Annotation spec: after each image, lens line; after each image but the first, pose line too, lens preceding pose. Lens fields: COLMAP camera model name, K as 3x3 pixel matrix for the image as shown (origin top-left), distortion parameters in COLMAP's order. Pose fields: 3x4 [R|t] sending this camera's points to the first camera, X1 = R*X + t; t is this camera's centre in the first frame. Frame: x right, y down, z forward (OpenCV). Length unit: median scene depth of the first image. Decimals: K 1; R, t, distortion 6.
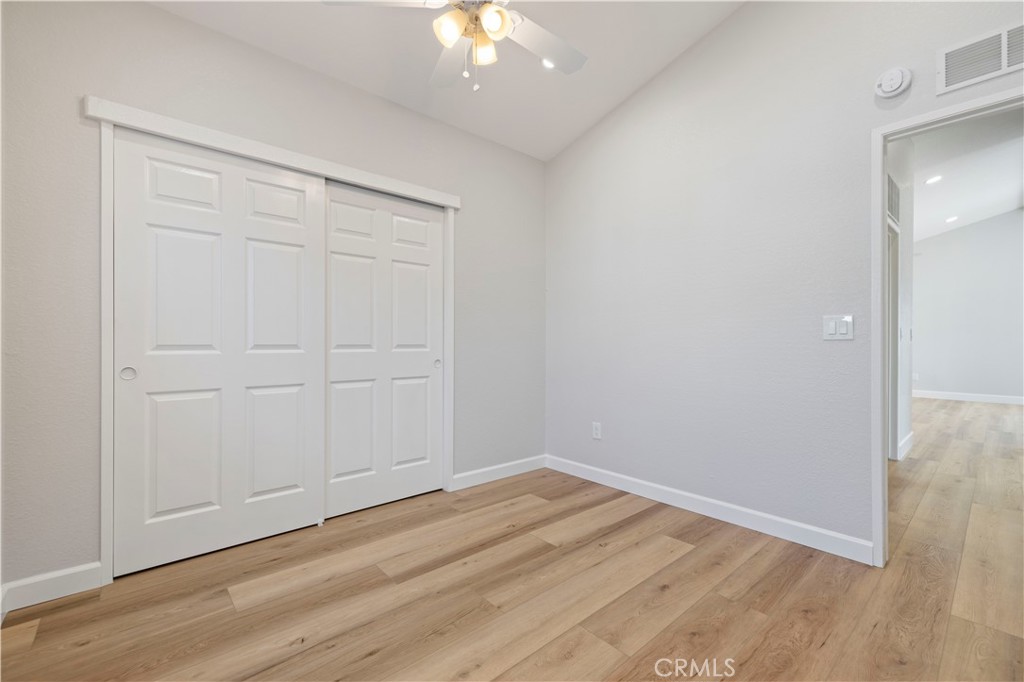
lens RADIAL K [[433.1, 0, 509.5], [0, 433.1, 342.5], [0, 0, 1]] dist [0.001613, -0.000614]
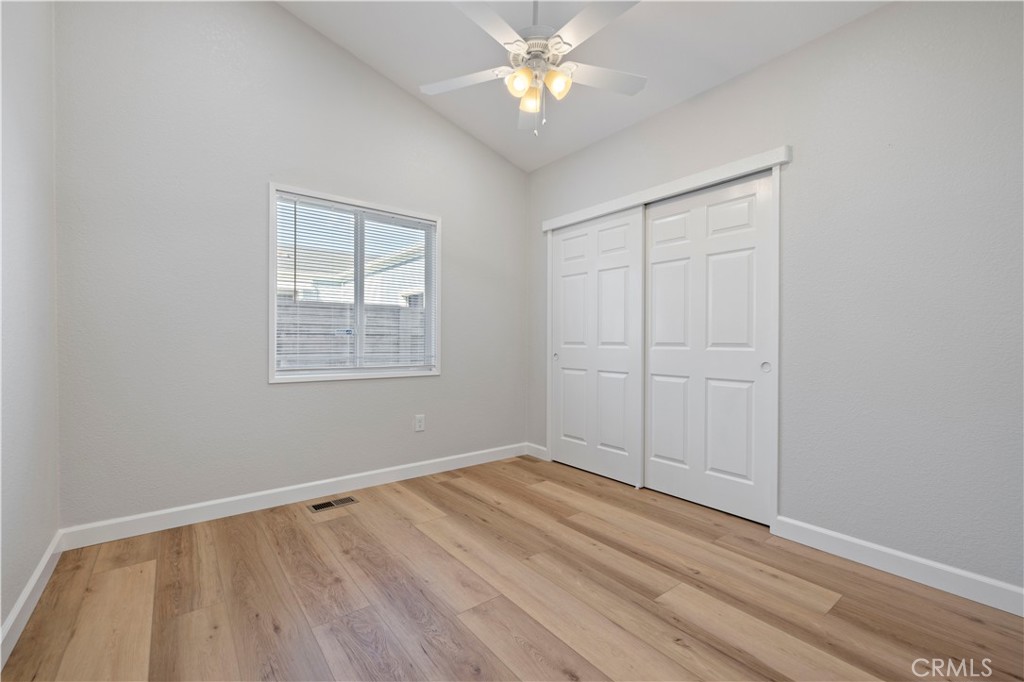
lens RADIAL K [[433.1, 0, 502.0], [0, 433.1, 340.9], [0, 0, 1]] dist [0.001613, -0.000614]
pose [[-0.072505, -0.001503, -0.997367, 0.847351], [-0.003473, 0.999993, -0.001254, 0.003908], [0.997362, 0.003372, -0.072510, 0.724797]]
